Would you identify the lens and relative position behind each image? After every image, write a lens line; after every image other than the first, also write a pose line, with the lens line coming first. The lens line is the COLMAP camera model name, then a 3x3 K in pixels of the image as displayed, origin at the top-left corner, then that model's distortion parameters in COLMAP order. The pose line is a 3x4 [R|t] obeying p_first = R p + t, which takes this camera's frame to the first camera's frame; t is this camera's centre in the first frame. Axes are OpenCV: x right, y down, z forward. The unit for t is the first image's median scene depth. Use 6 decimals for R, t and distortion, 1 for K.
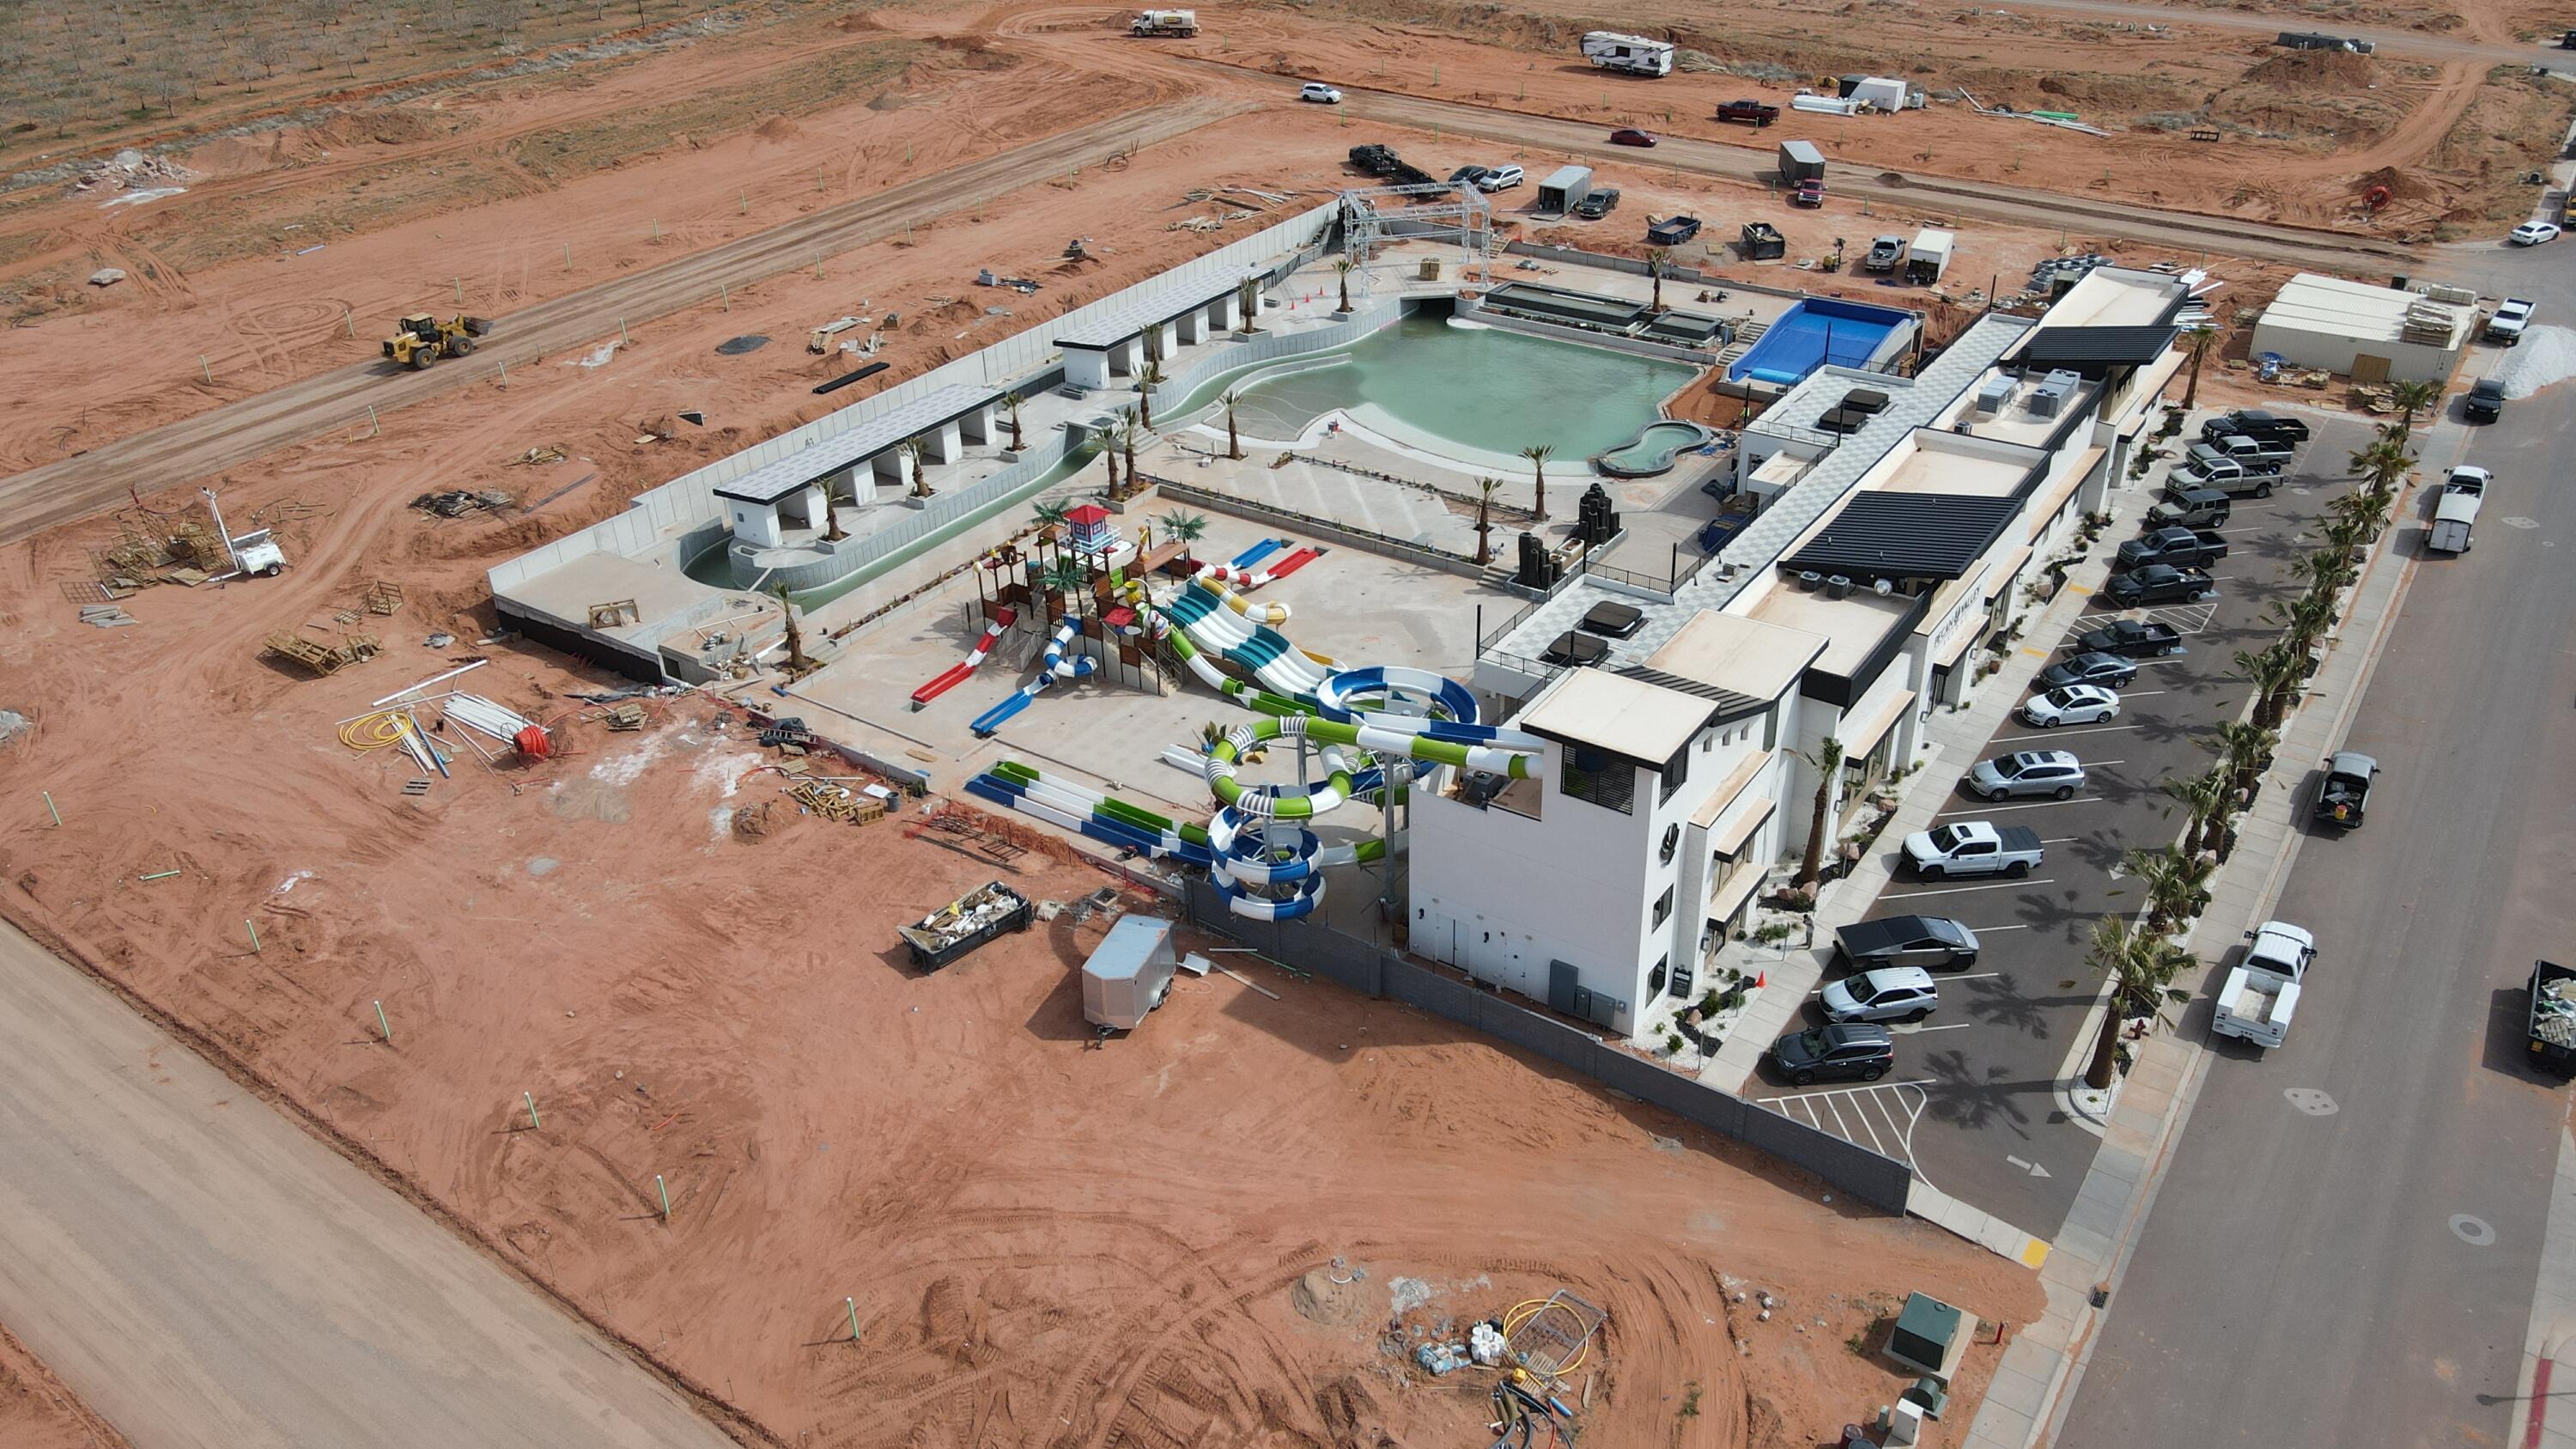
lens RADIAL K [[1882.8, 0, 1288.0], [0, 1882.8, 724.5], [0, 0, 1]] dist [0.013755, -0.001012]
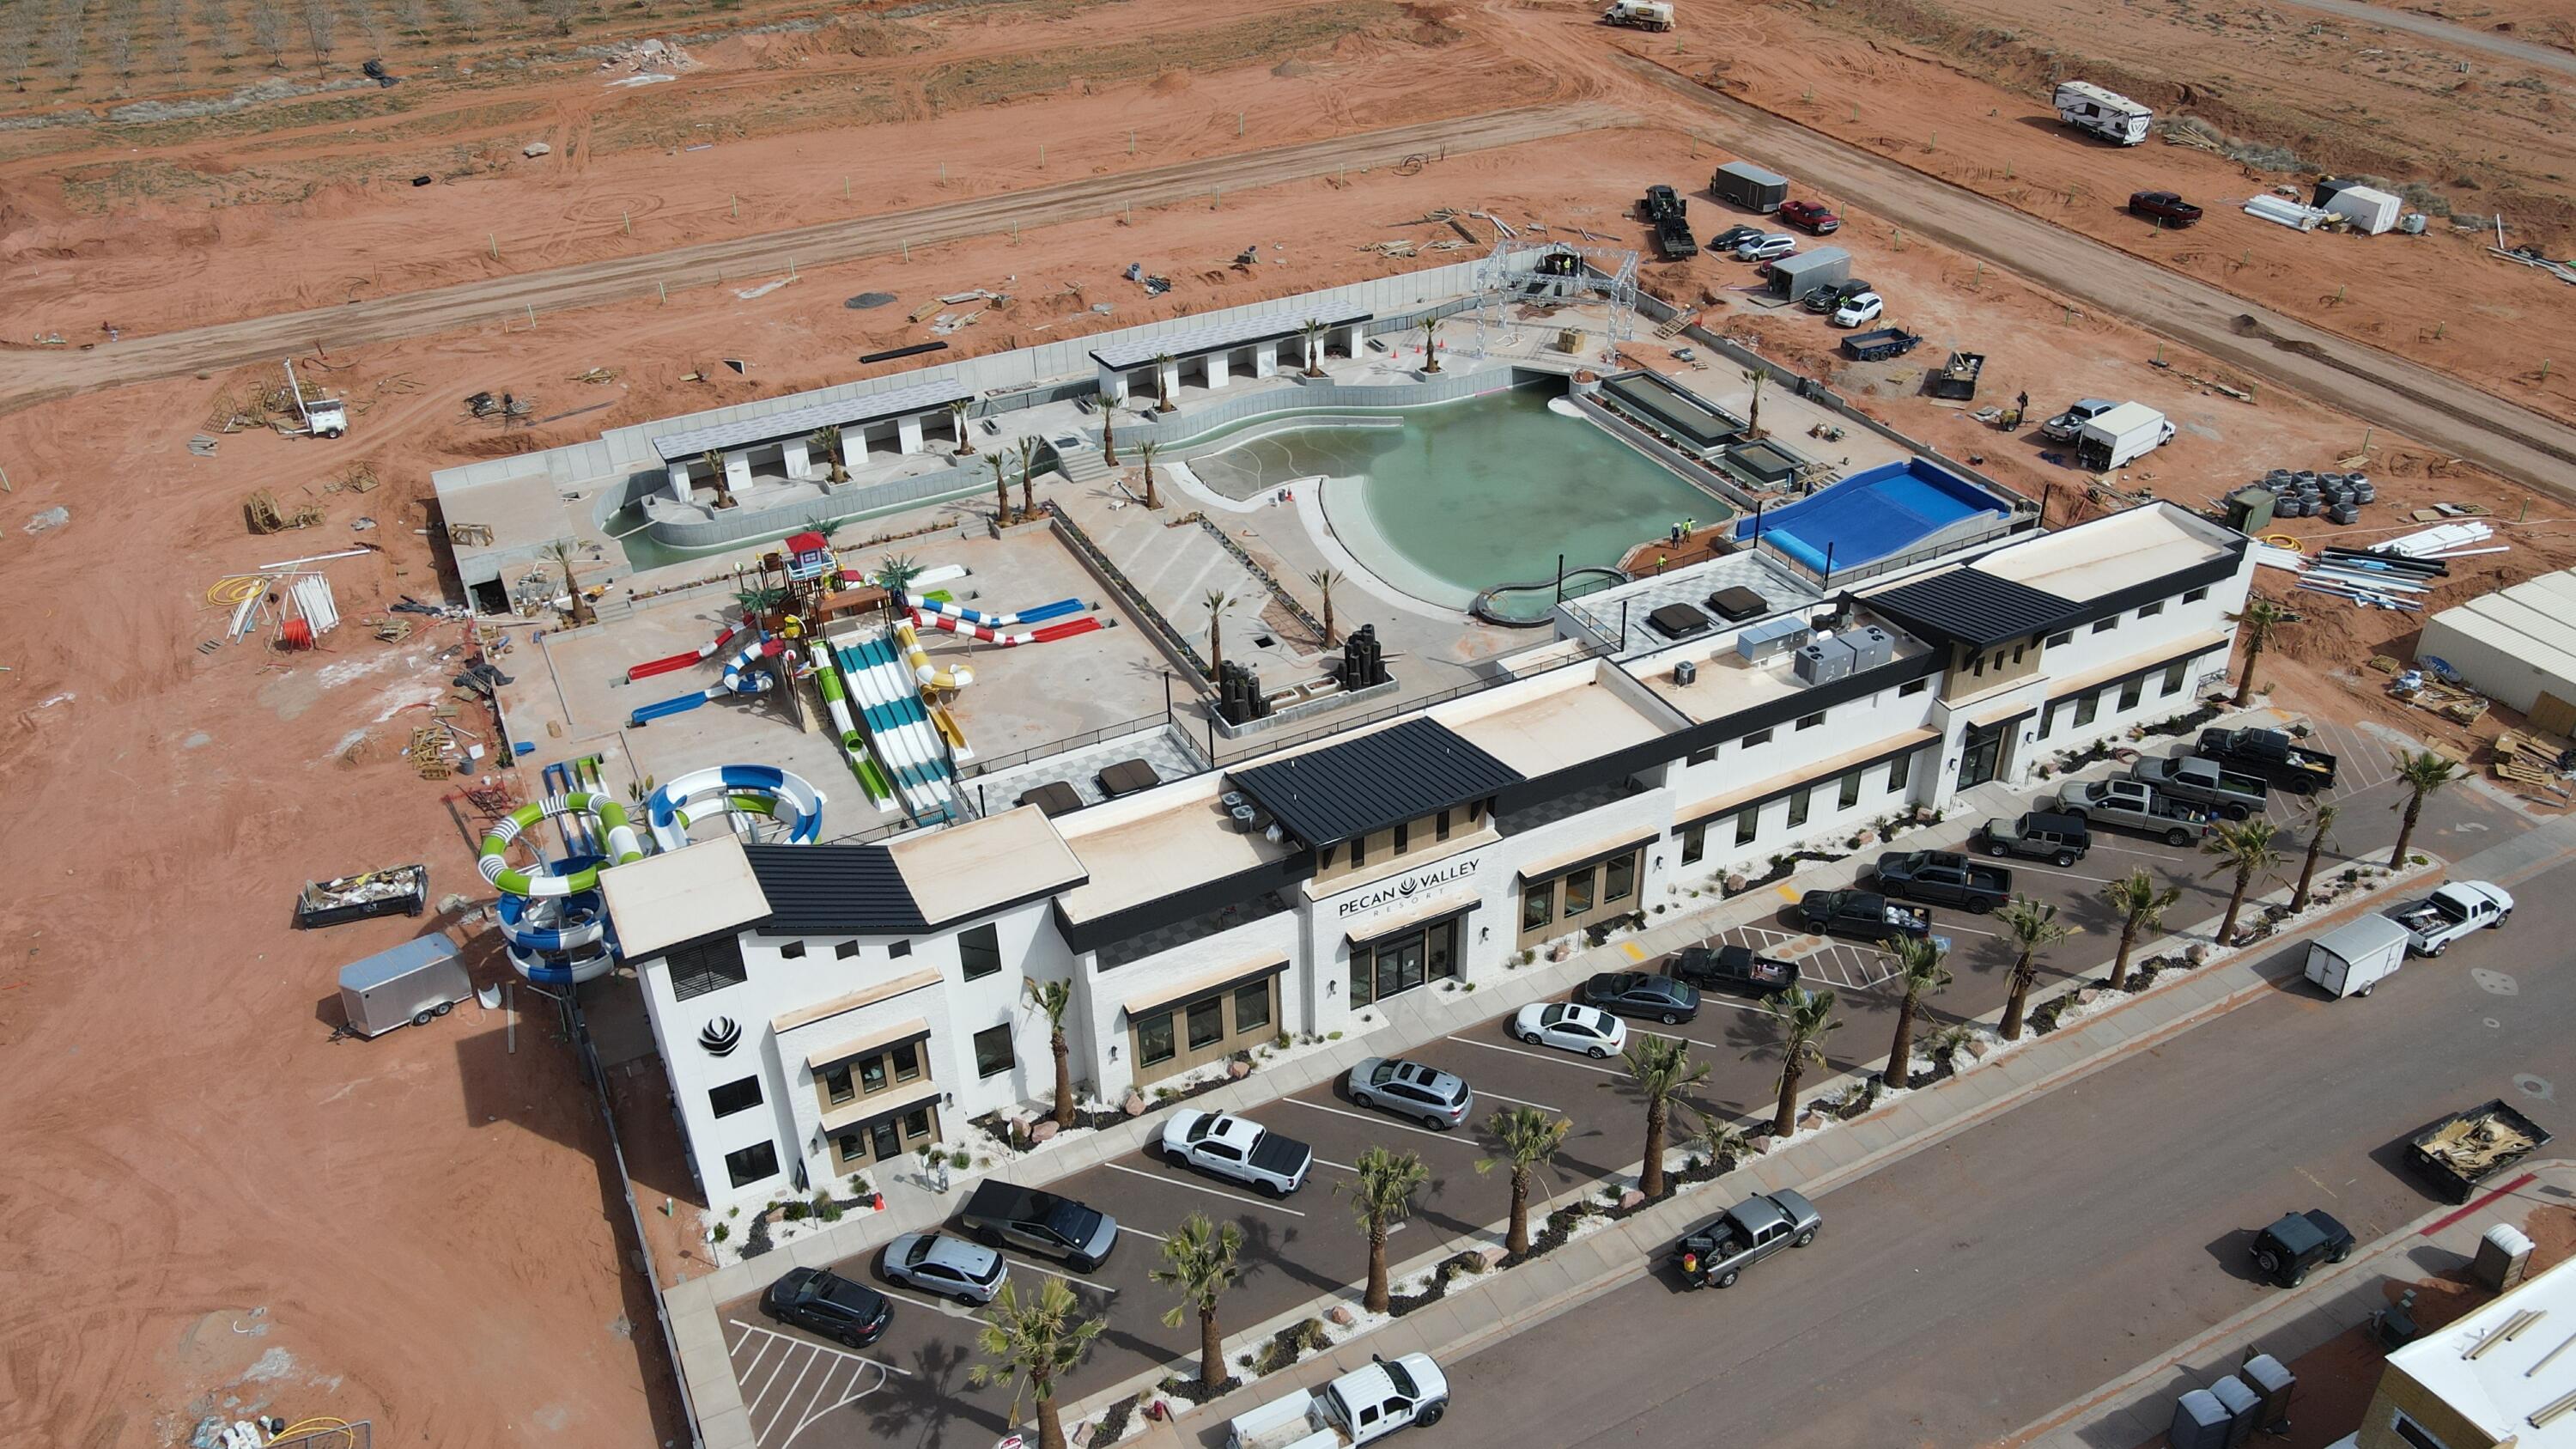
lens RADIAL K [[1882.8, 0, 1288.0], [0, 1882.8, 724.5], [0, 0, 1]] dist [0.013755, -0.001012]
pose [[0.879927, 0.259385, -0.398055, 0.431586], [-0.240782, 0.965717, 0.097027, -0.136939], [0.409576, 0.010468, 0.912216, 0.128479]]
